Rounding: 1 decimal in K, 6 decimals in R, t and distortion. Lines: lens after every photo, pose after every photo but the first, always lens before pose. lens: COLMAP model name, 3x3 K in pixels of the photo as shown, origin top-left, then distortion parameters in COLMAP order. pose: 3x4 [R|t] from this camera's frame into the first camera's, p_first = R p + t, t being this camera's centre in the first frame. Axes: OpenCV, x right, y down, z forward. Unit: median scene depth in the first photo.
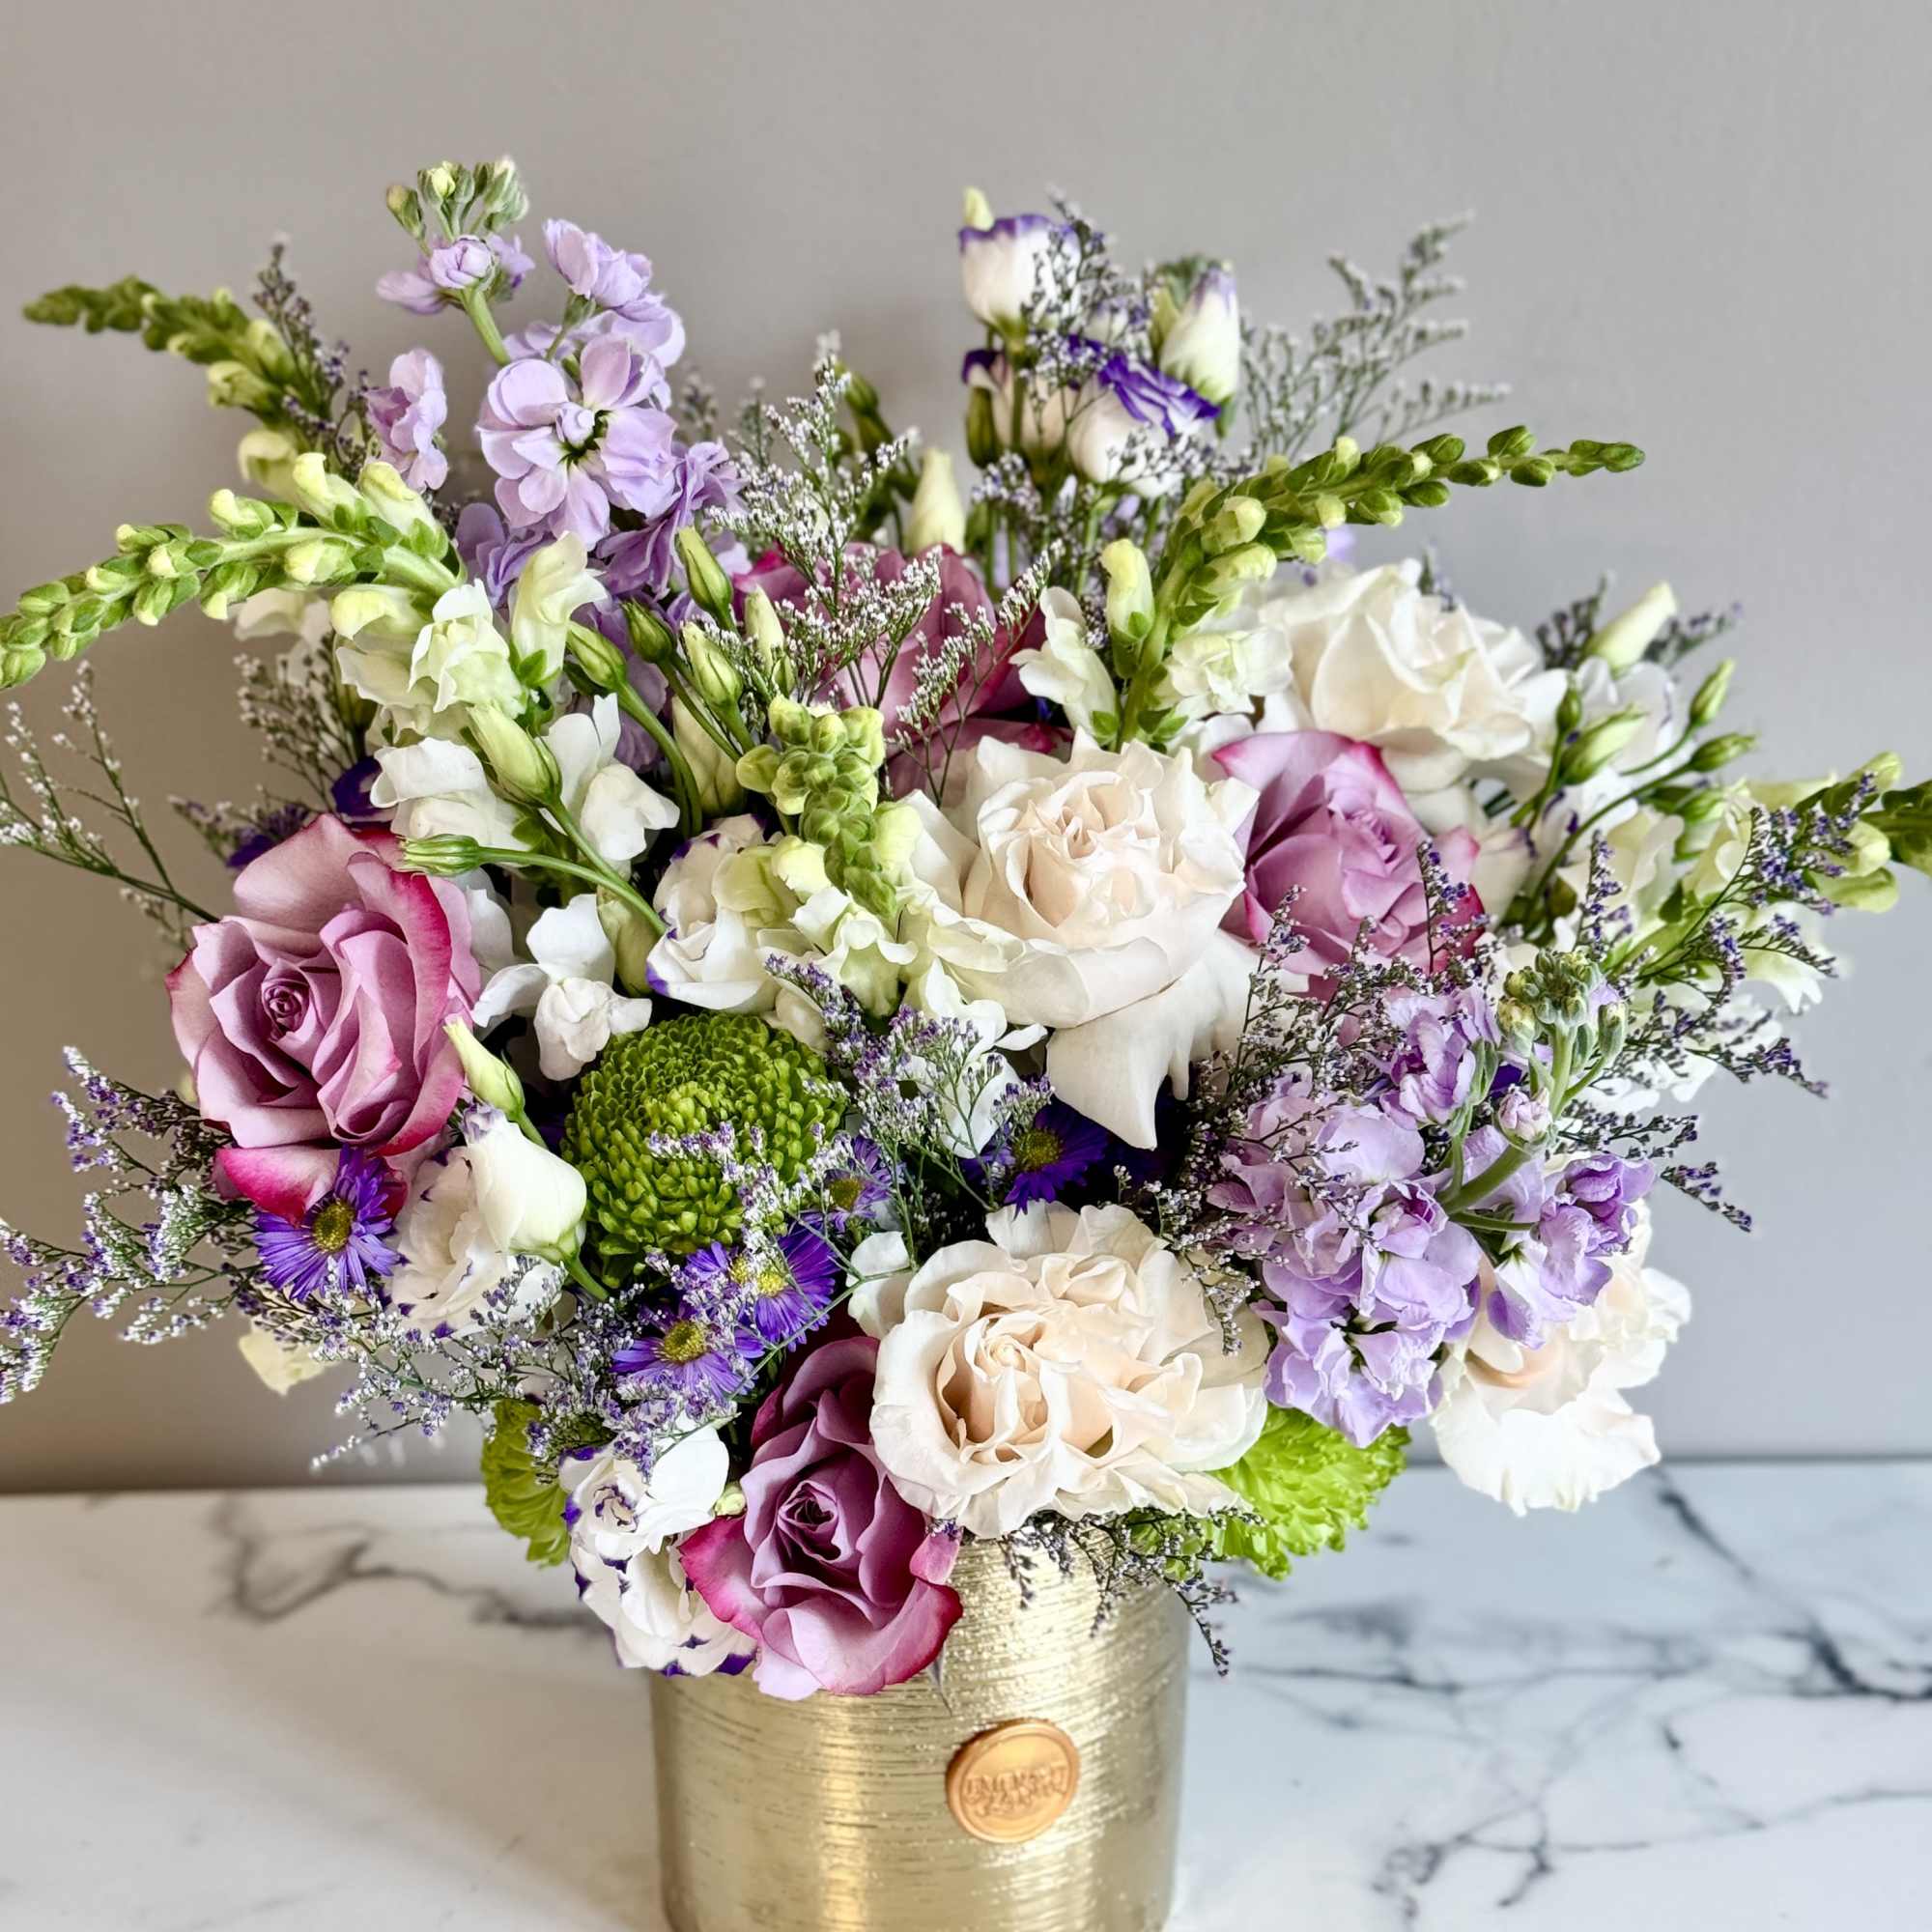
lens RADIAL K [[3730.7, 0, 964.4], [0, 3730.7, 963.1], [0, 0, 1]] dist [0.128036, -0.153718]
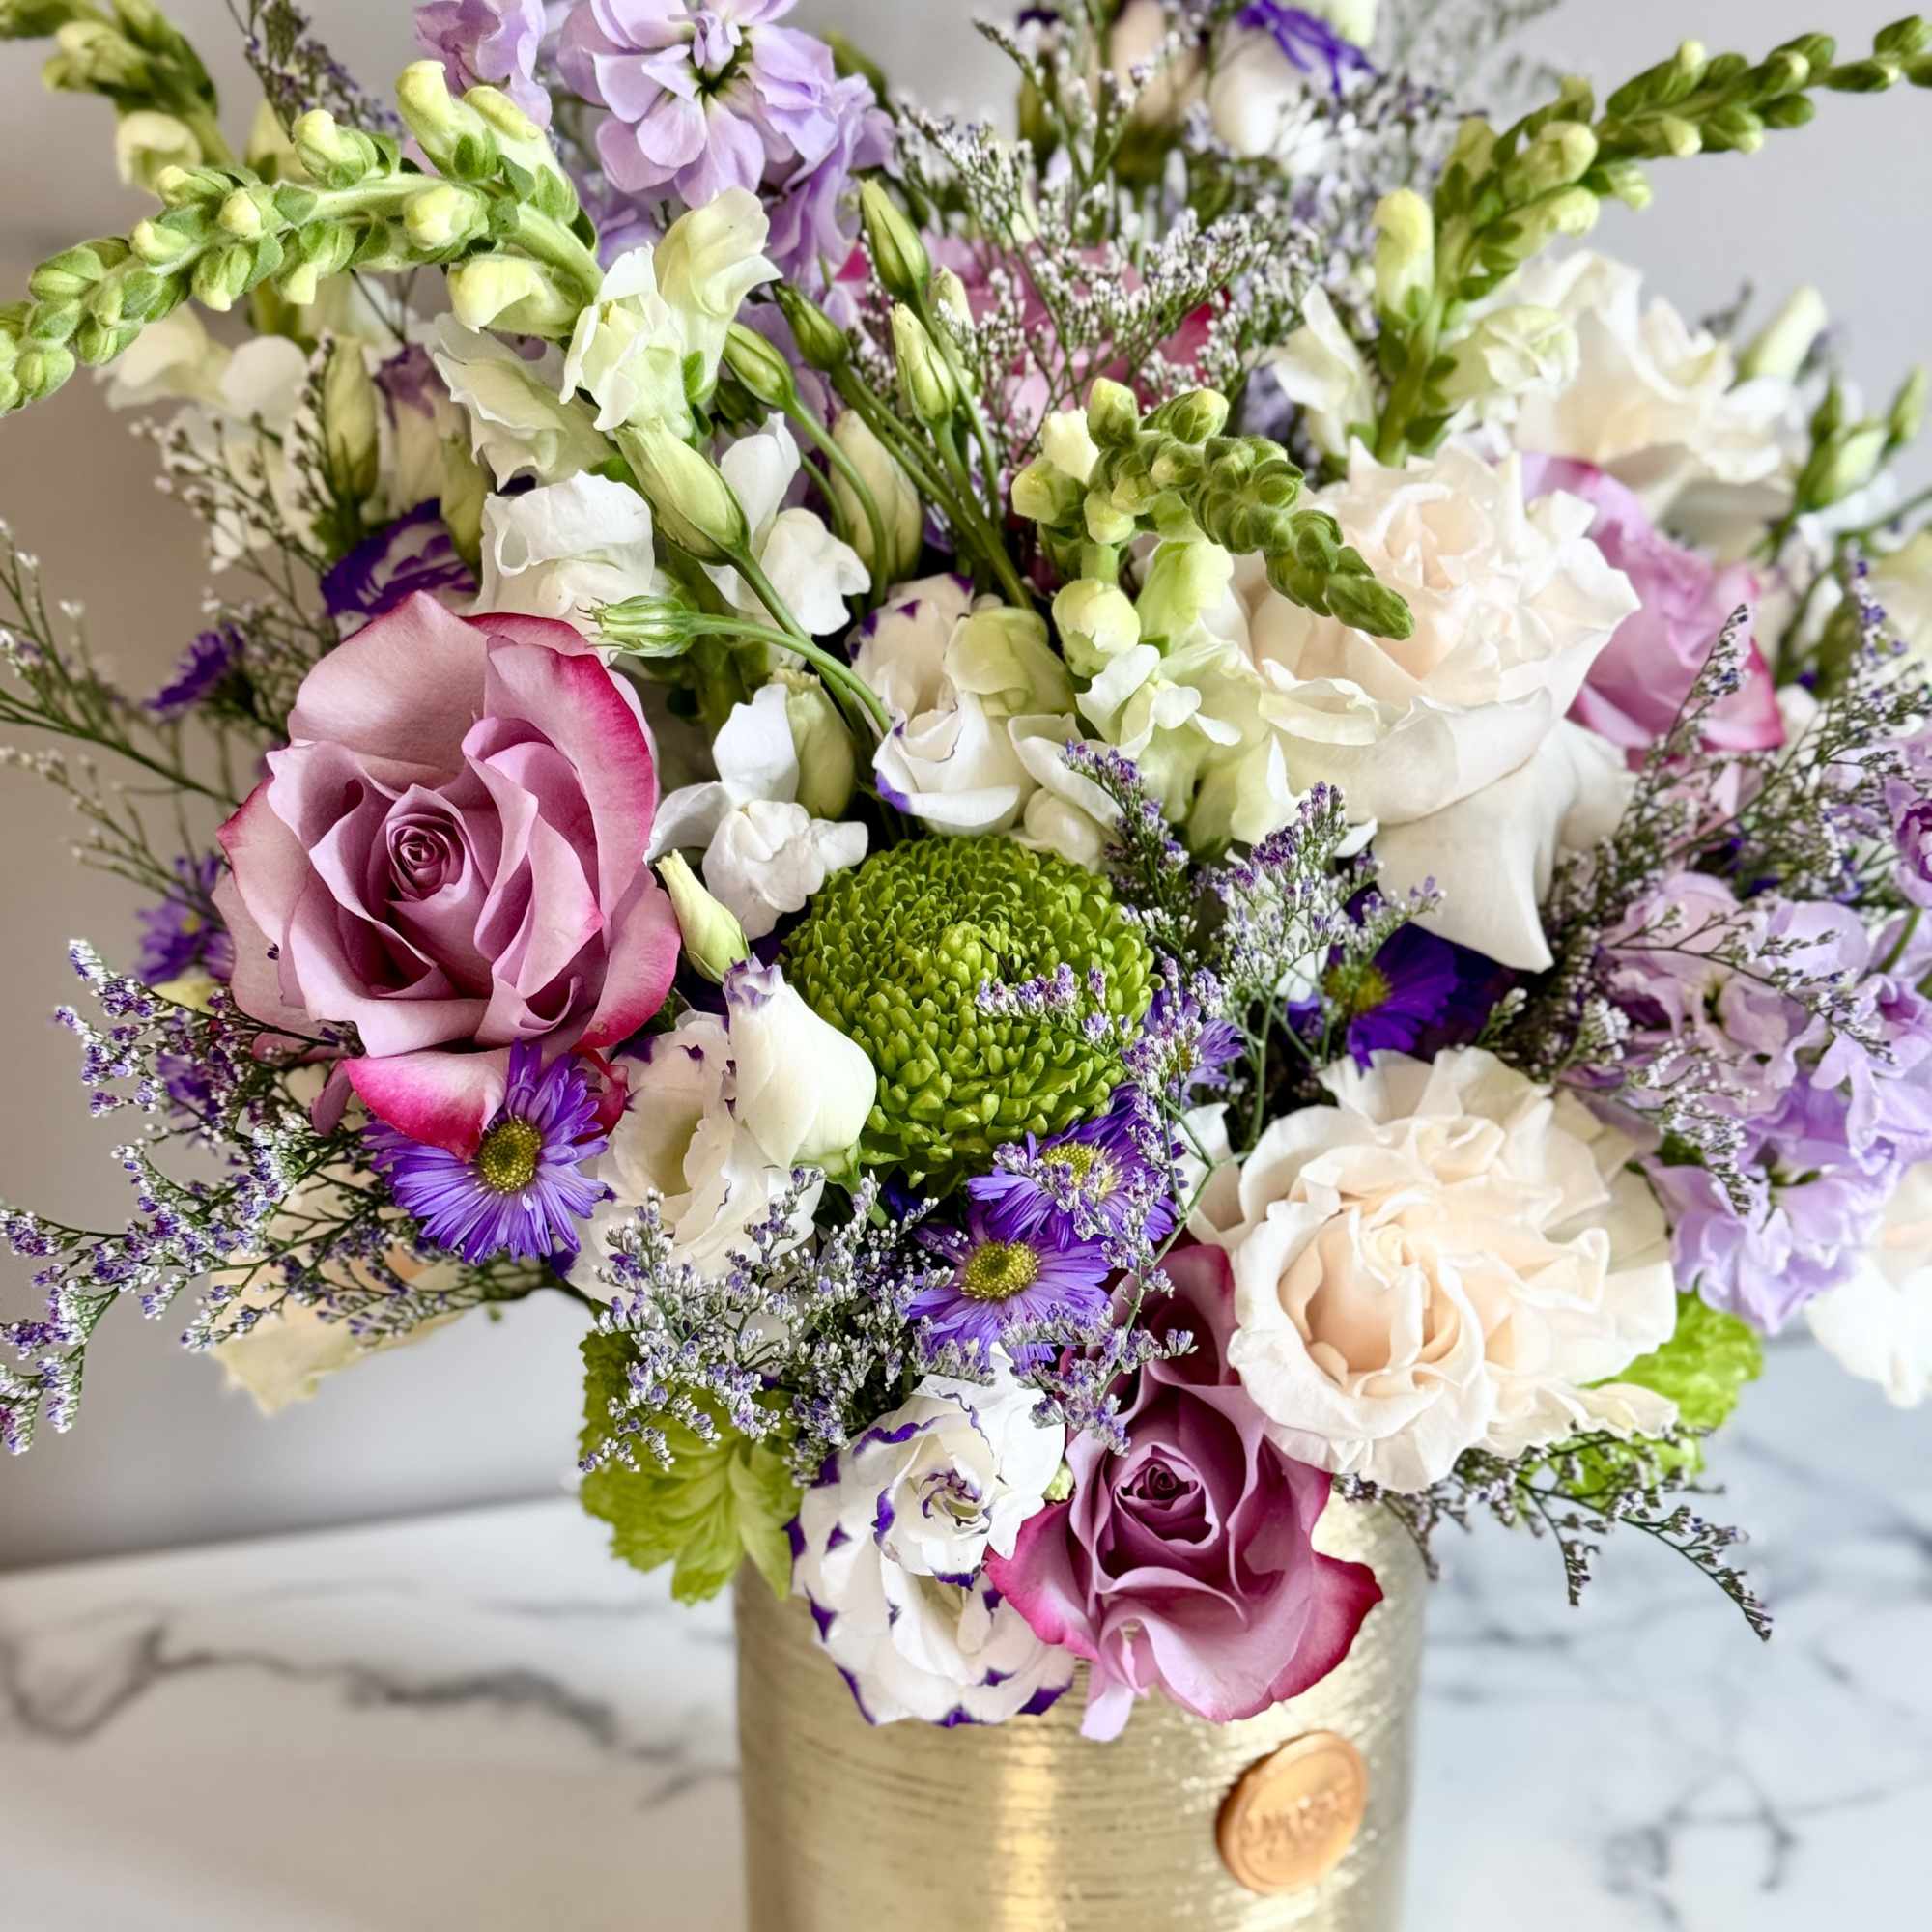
lens RADIAL K [[3730.7, 0, 964.4], [0, 3730.7, 963.1], [0, 0, 1]] dist [0.128036, -0.153718]
pose [[0.967989, -0.074420, 0.239706, -0.247435], [0.075356, 0.997143, 0.005272, 0.035563], [-0.239413, 0.012960, 0.970831, 0.278816]]
